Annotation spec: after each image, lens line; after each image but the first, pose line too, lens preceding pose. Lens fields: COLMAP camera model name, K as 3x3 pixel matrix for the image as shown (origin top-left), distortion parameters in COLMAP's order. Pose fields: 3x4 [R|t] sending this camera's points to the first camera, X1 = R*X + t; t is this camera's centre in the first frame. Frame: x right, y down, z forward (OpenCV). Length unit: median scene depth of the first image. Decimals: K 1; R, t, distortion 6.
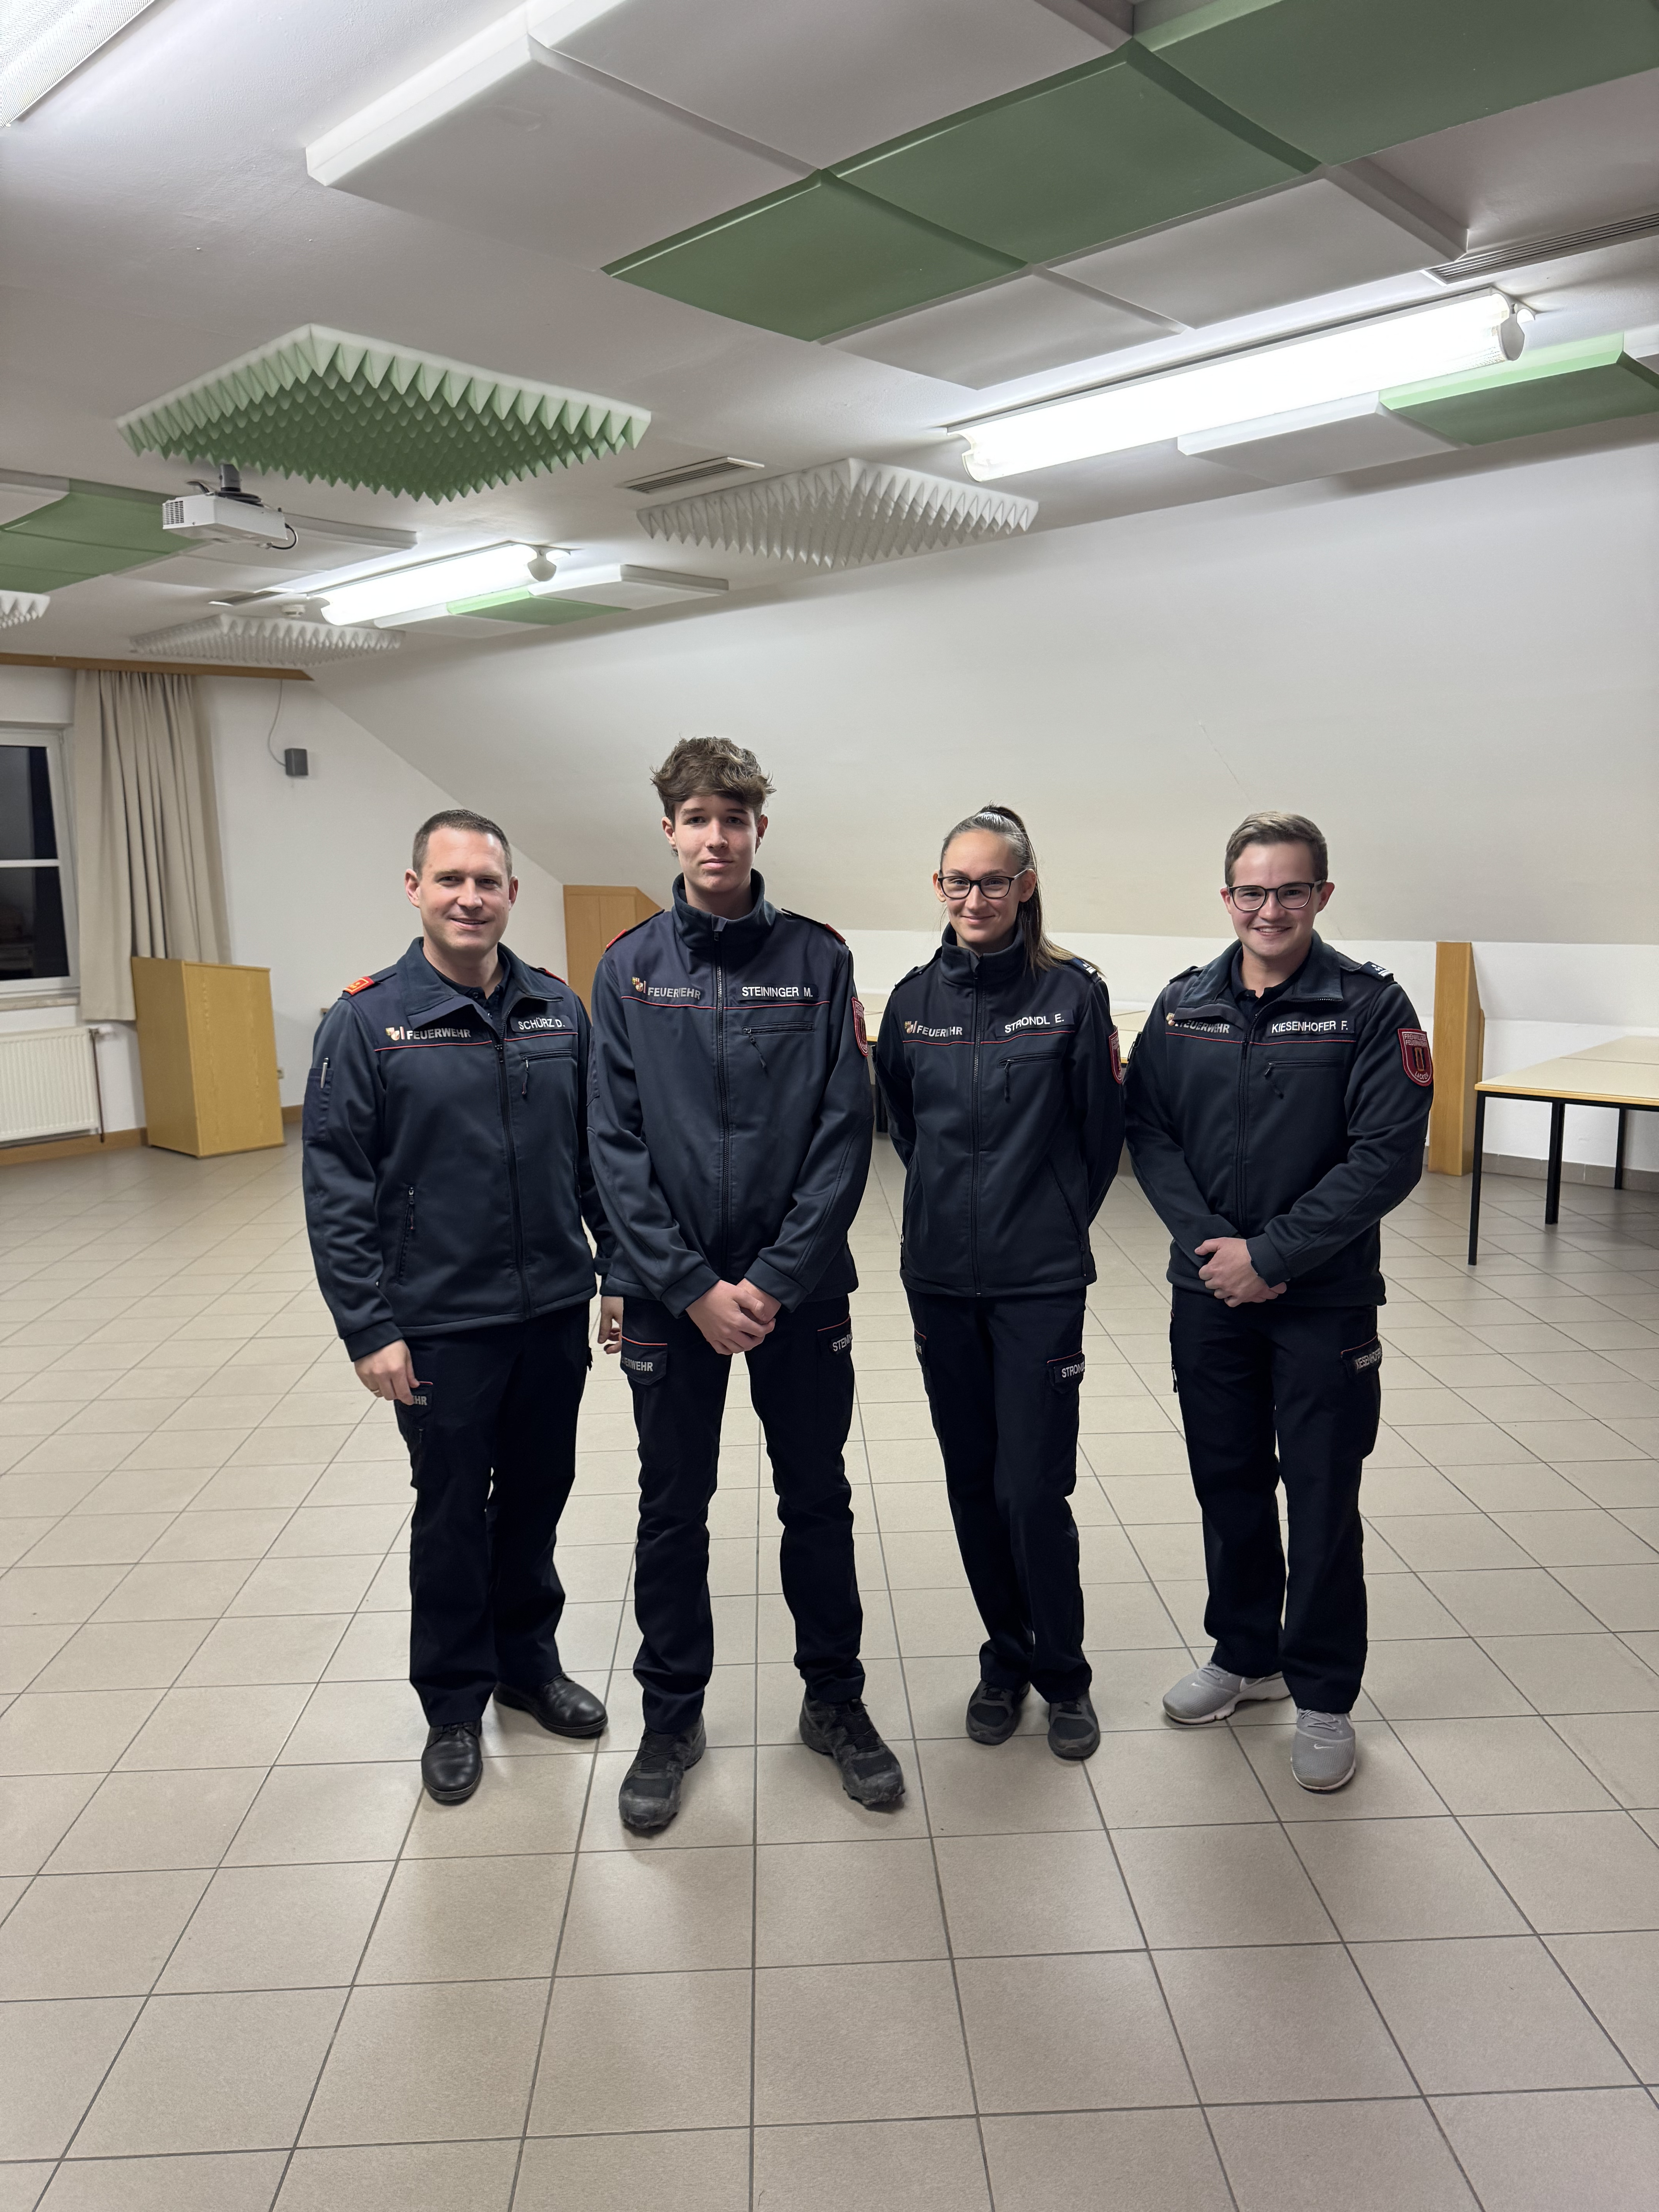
lens RADIAL K [[1520.7, 0, 823.9], [0, 1520.7, 1106.8], [0, 0, 1]] dist [0.007745, -0.012312]
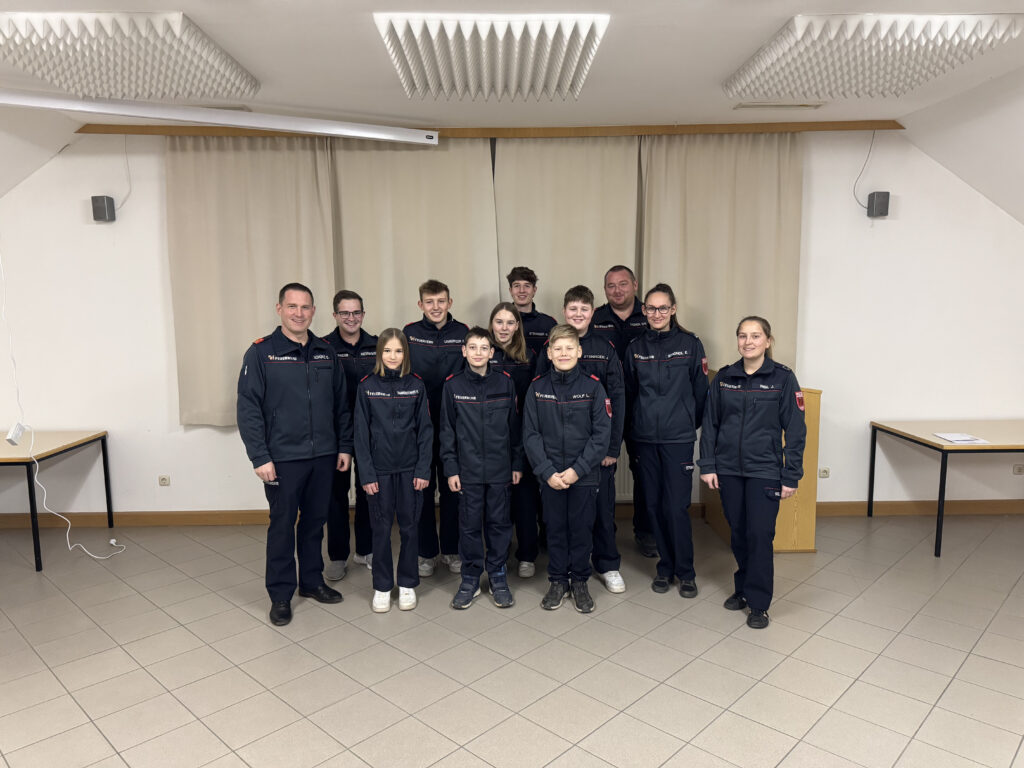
lens RADIAL K [[704.0, 0, 520.4], [0, 704.0, 387.0], [0, 0, 1]] dist [0.007745, -0.012312]
pose [[0.688620, 0.108889, -0.716900, -0.358665], [-0.123242, 0.991852, 0.032271, -0.195912], [0.714573, 0.066130, 0.696429, 1.163539]]
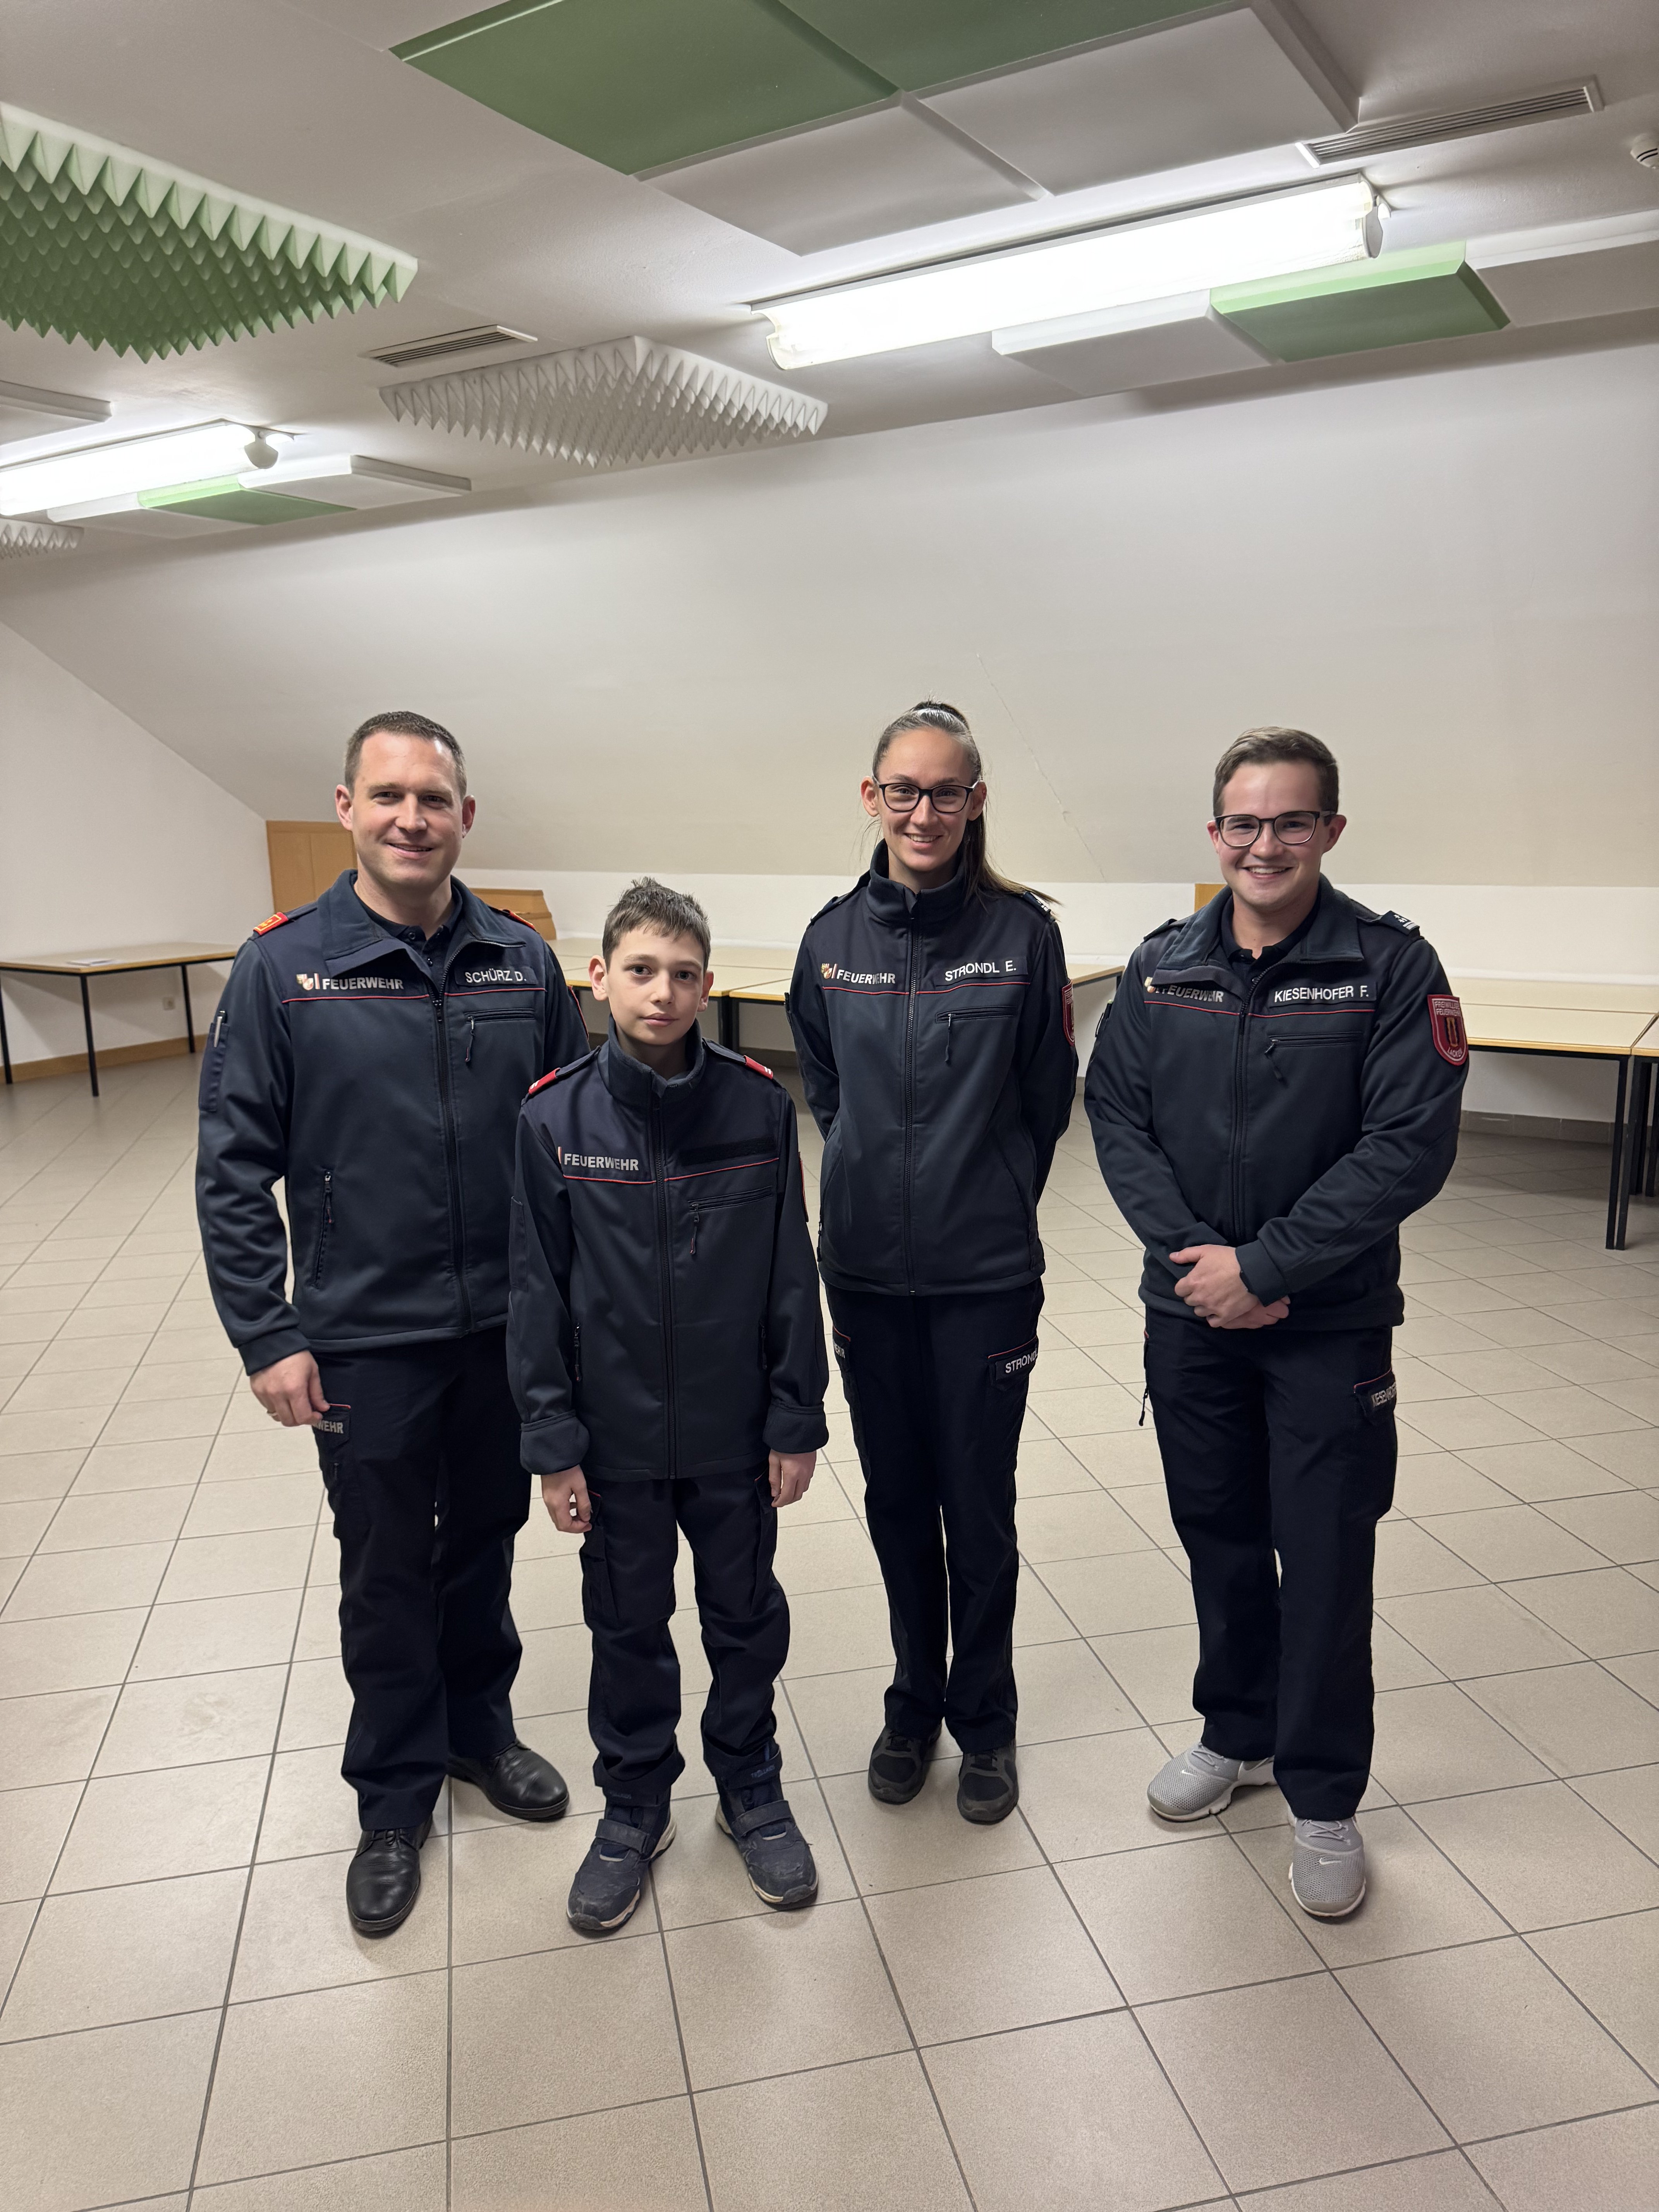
lens RADIAL K [[1520.7, 0, 806.2], [0, 1520.7, 1111.5], [0, 0, 1]] dist [0.007745, -0.012312]
pose [[0.982973, -0.029580, 0.181356, -0.072405], [0.022624, 0.998931, 0.040308, -0.006839], [-0.182355, -0.035519, 0.982591, 0.106871]]
